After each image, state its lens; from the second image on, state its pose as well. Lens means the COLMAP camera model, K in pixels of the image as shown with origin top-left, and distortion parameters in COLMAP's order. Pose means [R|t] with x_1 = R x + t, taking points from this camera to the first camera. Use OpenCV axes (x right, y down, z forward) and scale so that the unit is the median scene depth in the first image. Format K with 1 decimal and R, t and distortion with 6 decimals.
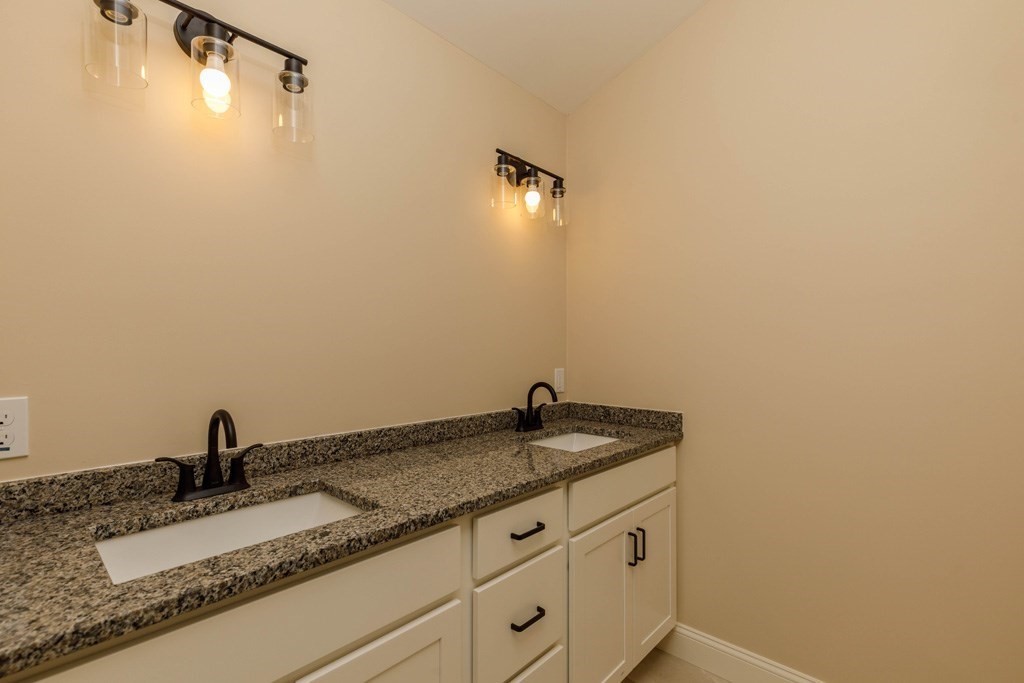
lens RADIAL K [[472.6, 0, 513.1], [0, 472.6, 341.3], [0, 0, 1]] dist [-0.004155, -0.000073]
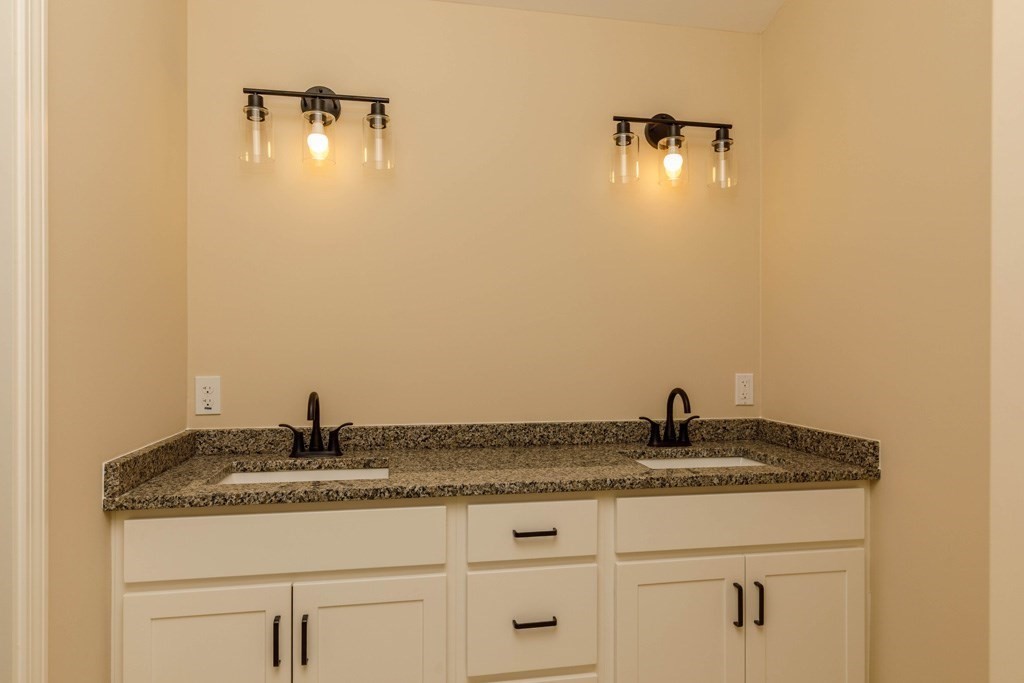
lens RADIAL K [[641.3, 0, 512.5], [0, 641.3, 340.3], [0, 0, 1]] dist [-0.009322, -0.000762]
pose [[0.791961, -0.008375, -0.610515, 0.671622], [0.007781, 0.999963, -0.003623, 0.008121], [0.610523, -0.001881, 0.791997, -0.059062]]
